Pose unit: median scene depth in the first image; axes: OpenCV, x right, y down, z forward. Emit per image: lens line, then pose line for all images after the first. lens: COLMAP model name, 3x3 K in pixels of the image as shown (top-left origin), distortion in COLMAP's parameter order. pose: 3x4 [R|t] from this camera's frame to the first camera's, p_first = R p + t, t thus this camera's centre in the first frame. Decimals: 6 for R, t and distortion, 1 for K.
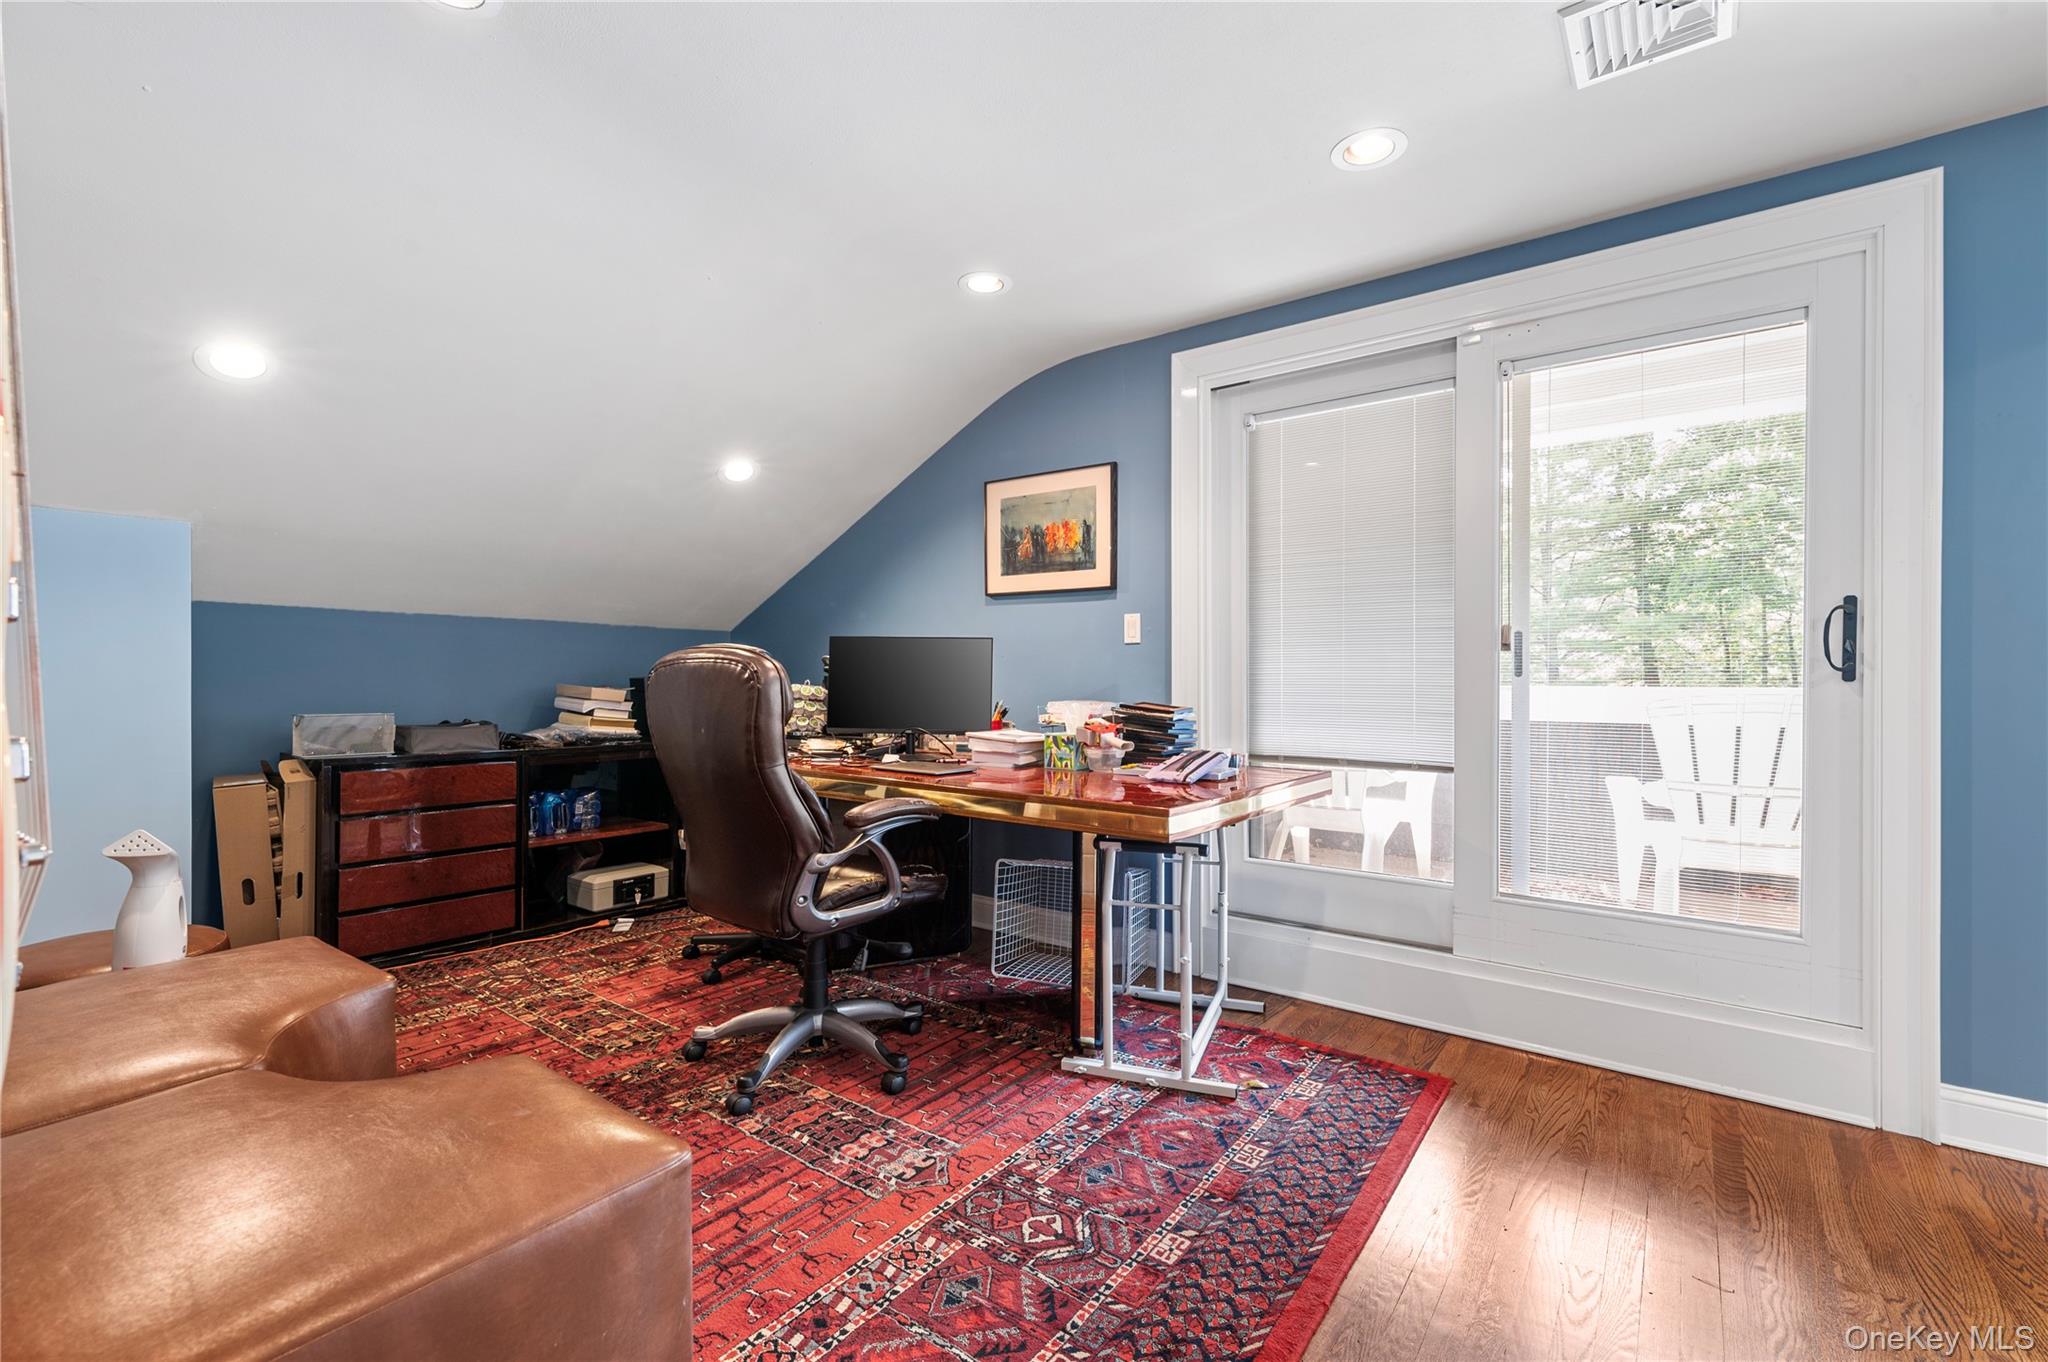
lens RADIAL K [[886.9, 0, 1033.4], [0, 886.9, 678.4], [0, 0, 1]] dist [0.000758, -0.000069]
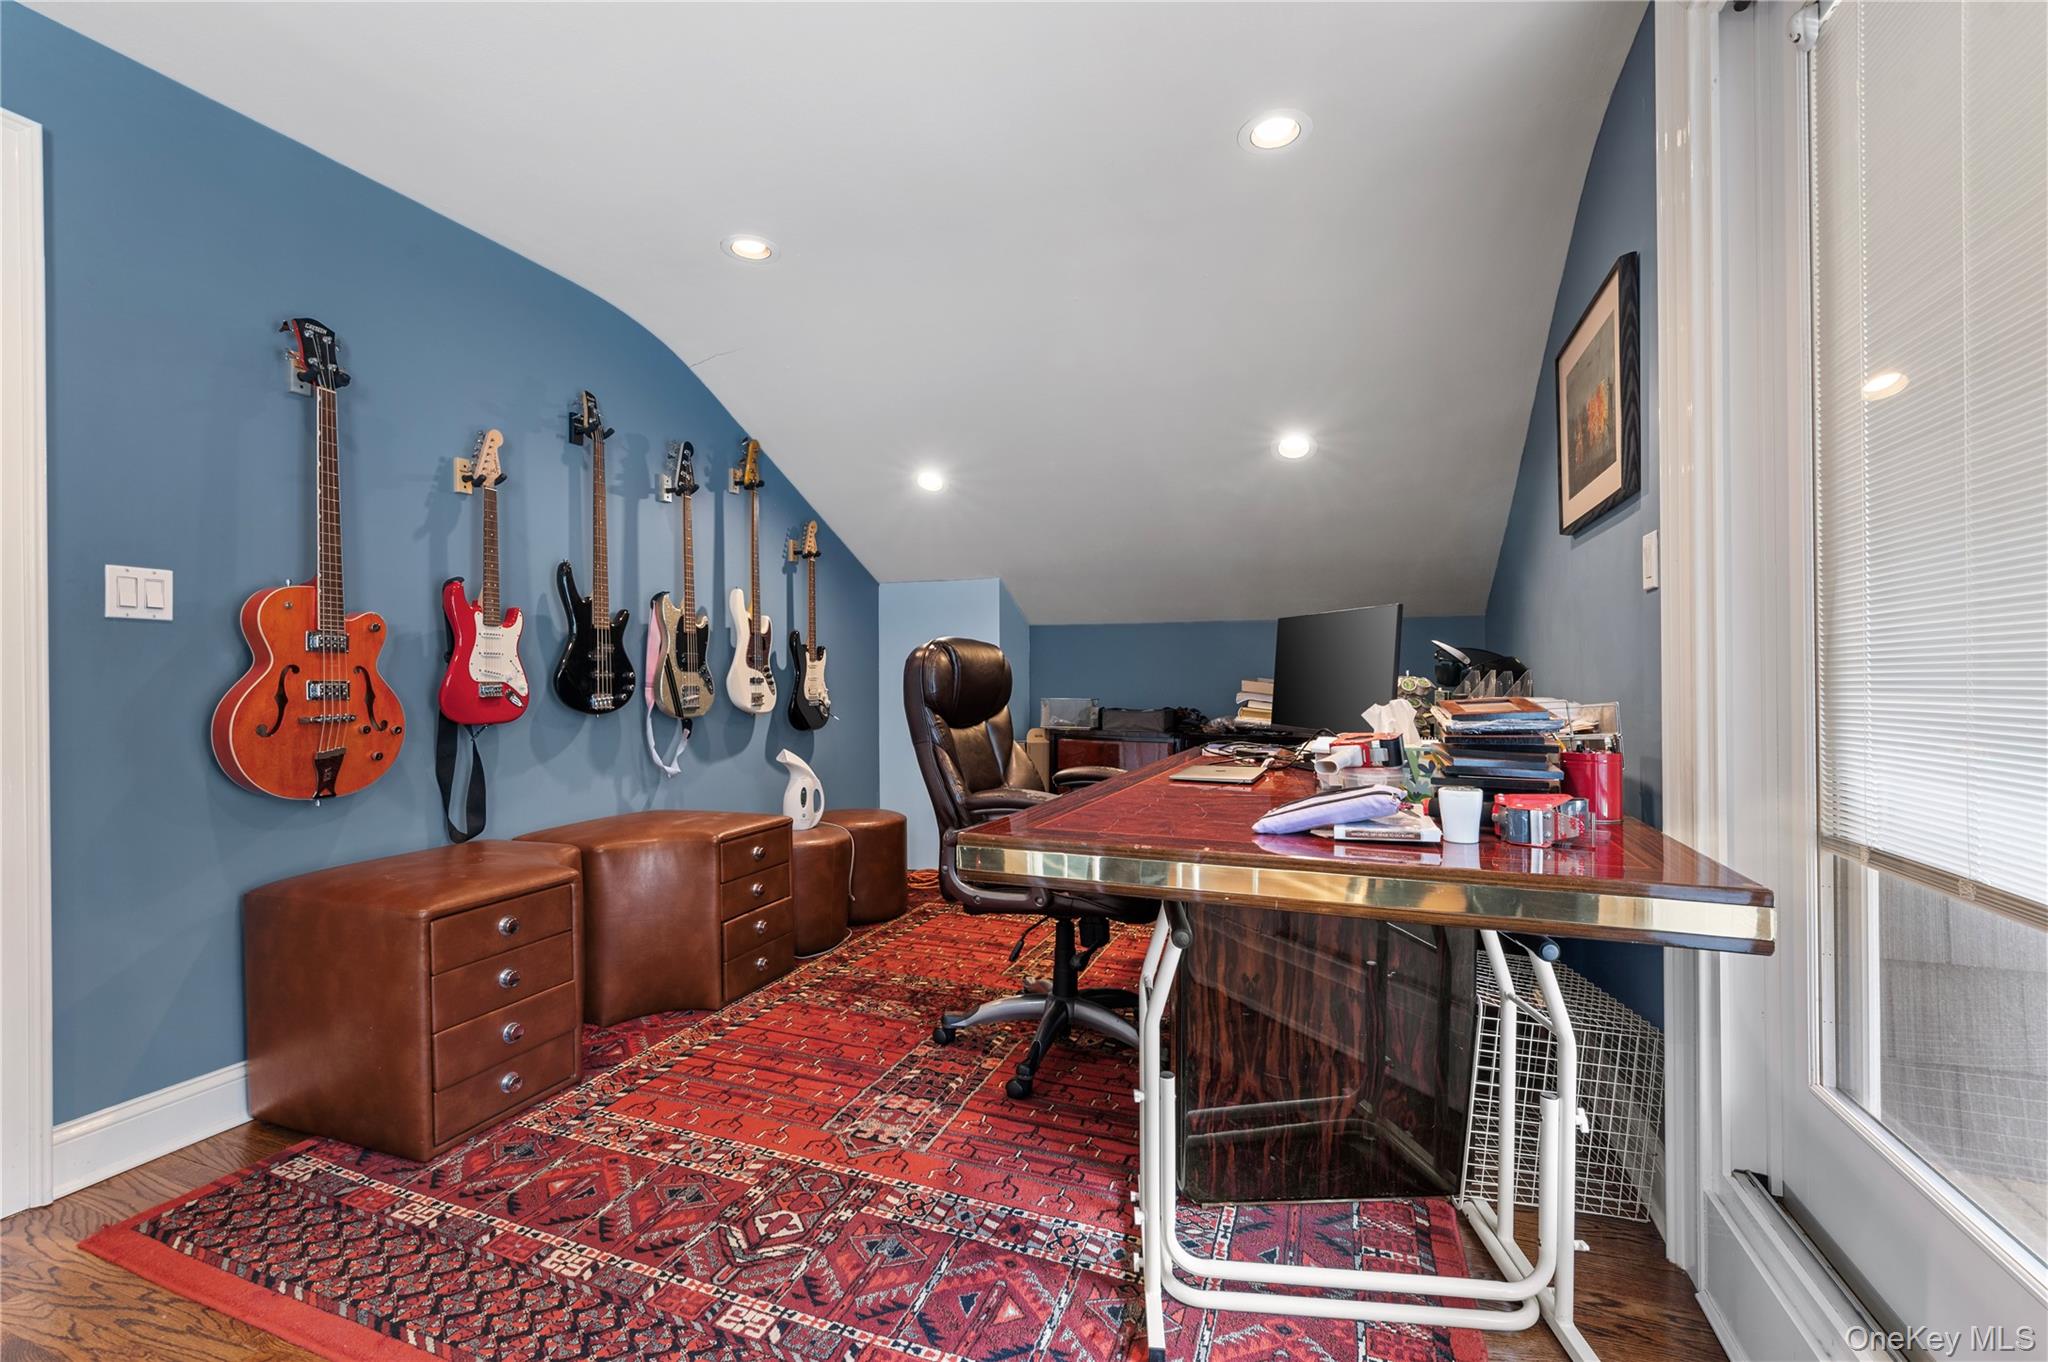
lens RADIAL K [[886.9, 0, 1025.5], [0, 886.9, 685.1], [0, 0, 1]] dist [0.000758, -0.000069]
pose [[0.258922, 0.000886, -0.965898, 0.842993], [0.003907, 0.999990, 0.001965, 0.022809], [0.965890, -0.004283, 0.258916, 0.836354]]
